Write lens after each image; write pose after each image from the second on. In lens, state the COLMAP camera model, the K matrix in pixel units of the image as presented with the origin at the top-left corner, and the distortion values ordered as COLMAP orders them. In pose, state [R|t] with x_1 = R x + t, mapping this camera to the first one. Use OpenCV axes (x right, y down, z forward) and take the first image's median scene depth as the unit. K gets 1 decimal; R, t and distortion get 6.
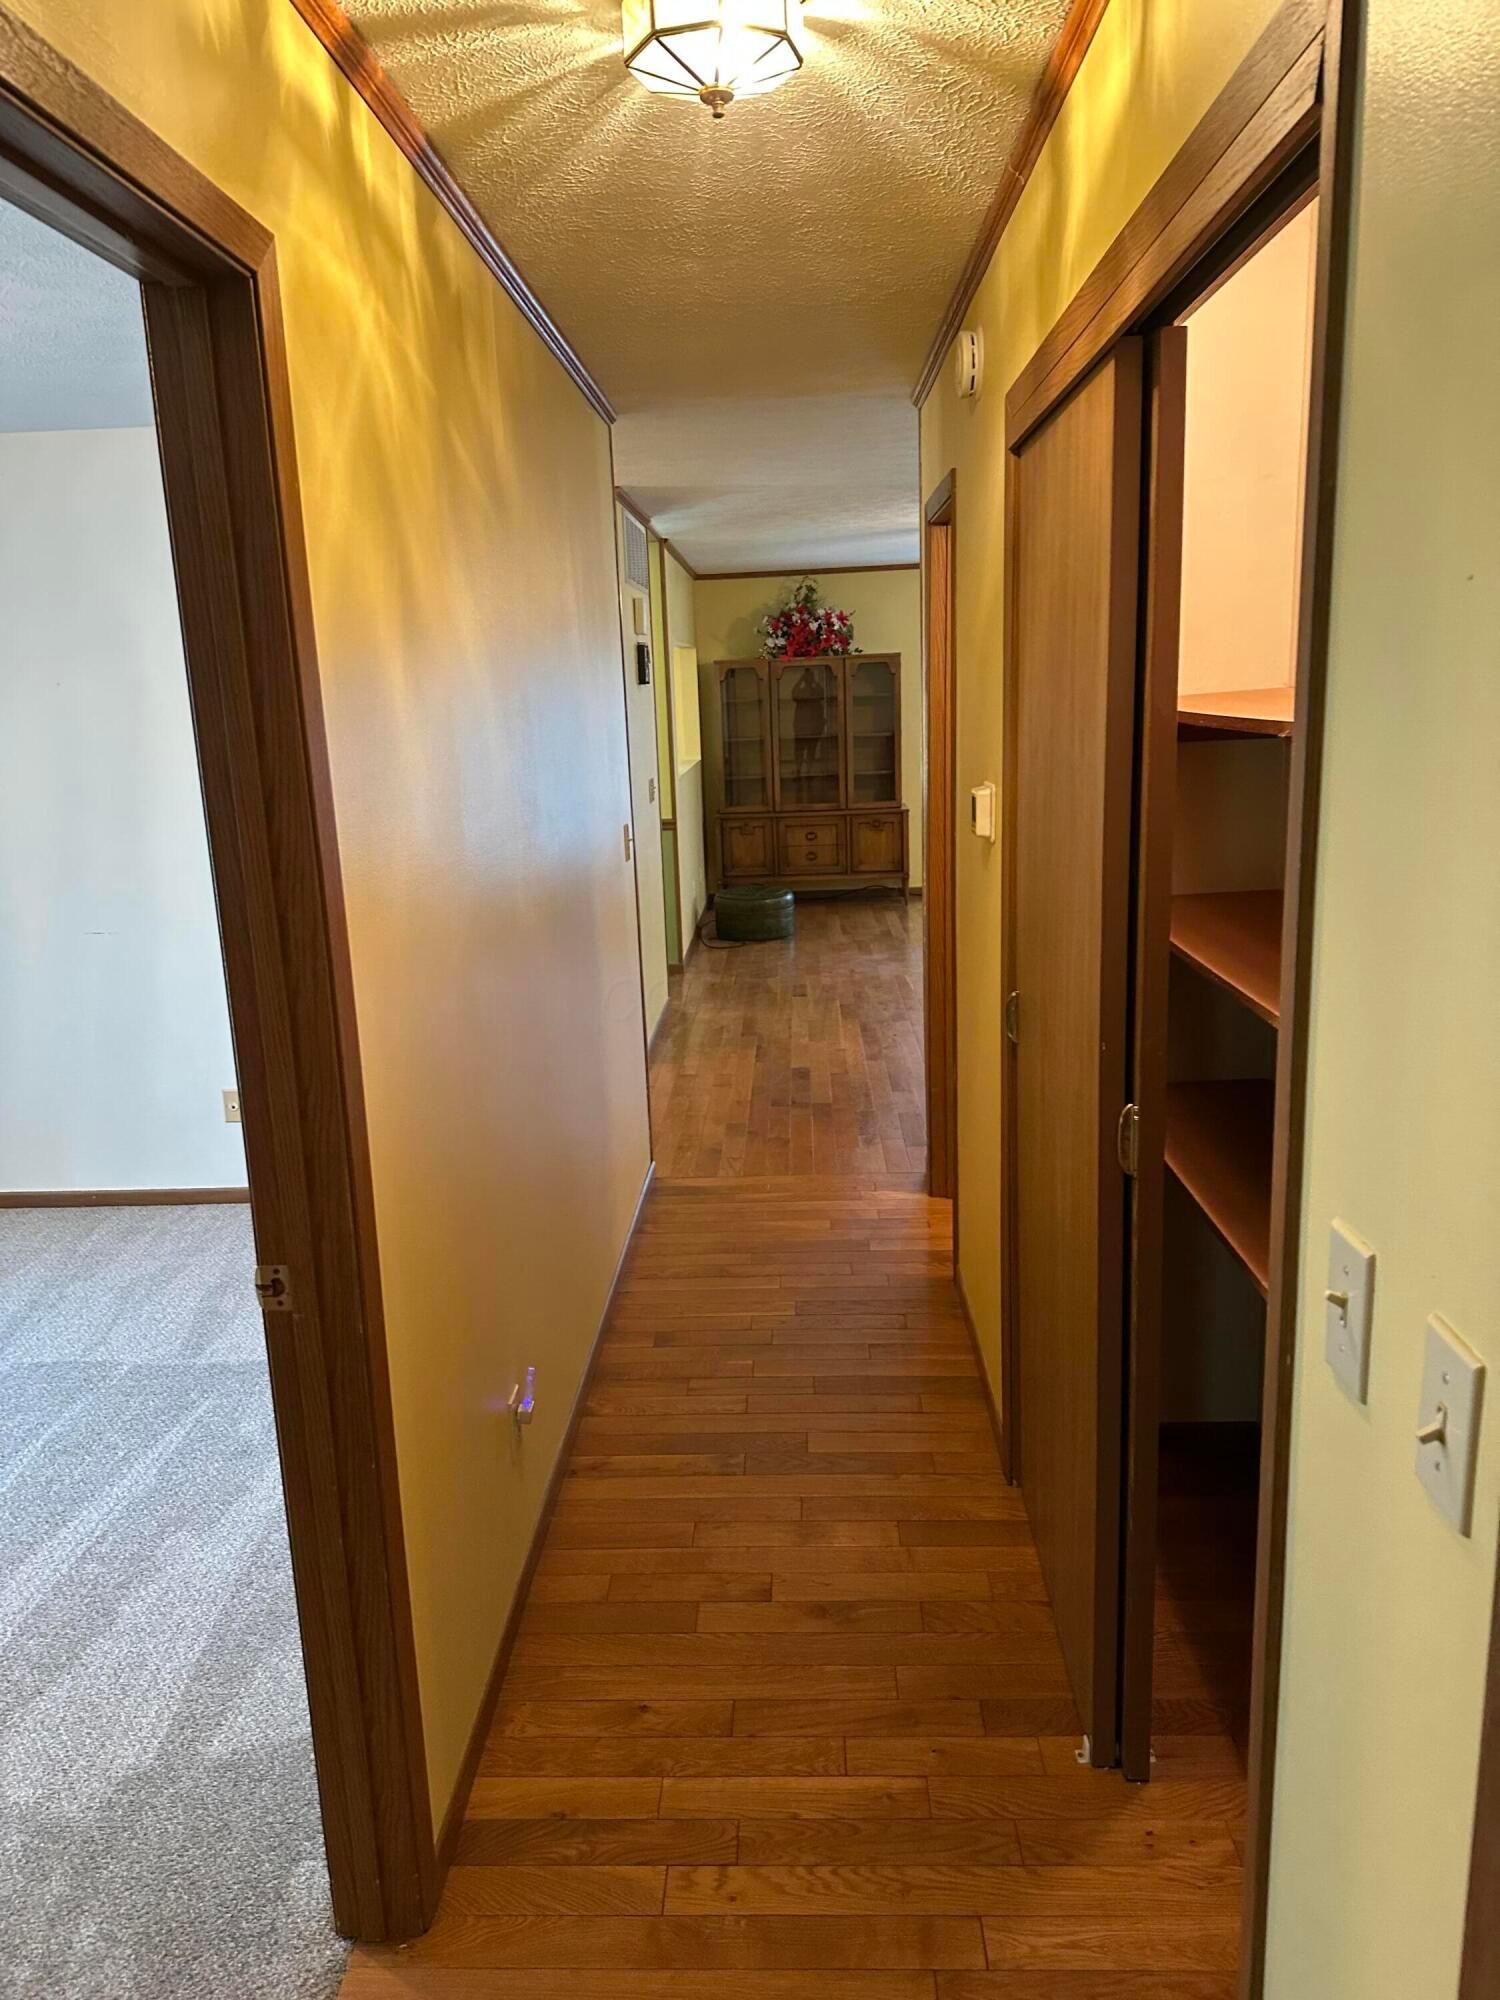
lens RADIAL K [[1388.1, 0, 747.8], [0, 1388.1, 1002.7], [0, 0, 1]] dist [0.041639, -0.041252]
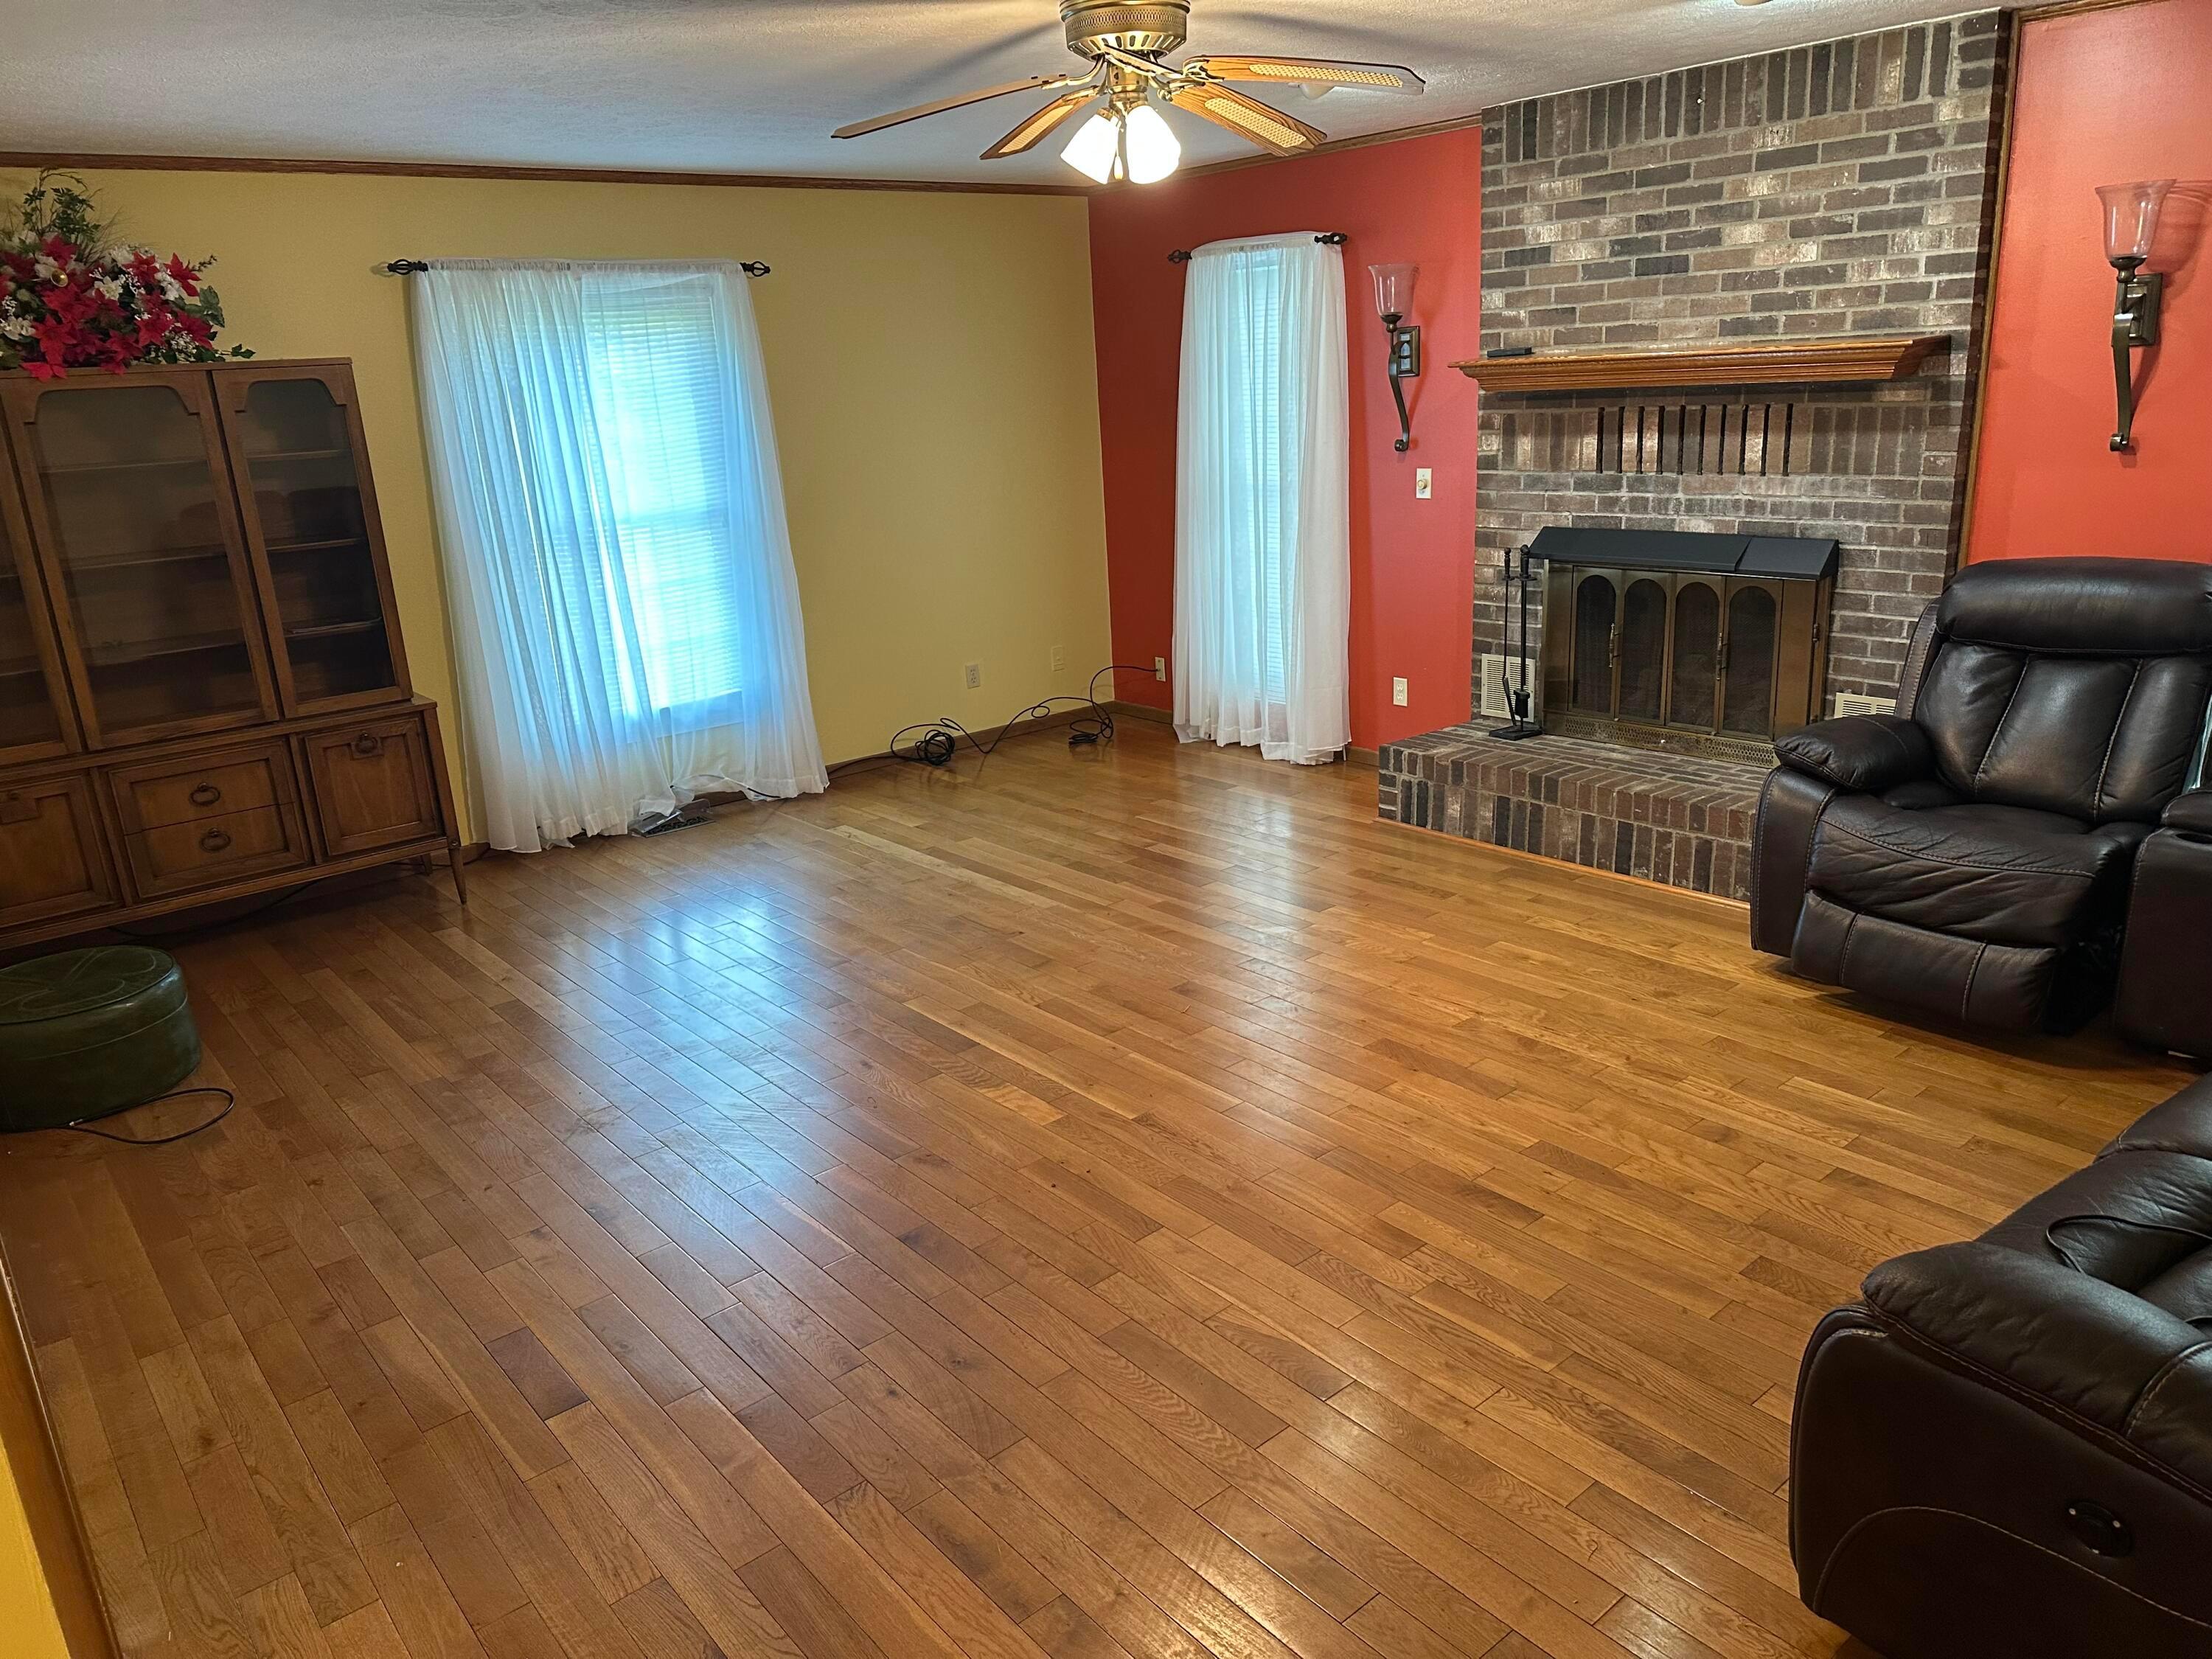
lens RADIAL K [[1535.3, 0, 1113.8], [0, 1535.3, 817.7], [0, 0, 1]] dist [0.041639, -0.041252]
pose [[0.743522, -0.188740, 0.641523, -0.052361], [0.167133, 0.981346, 0.095011, -0.112406], [-0.647488, 0.036577, 0.761197, 0.465905]]
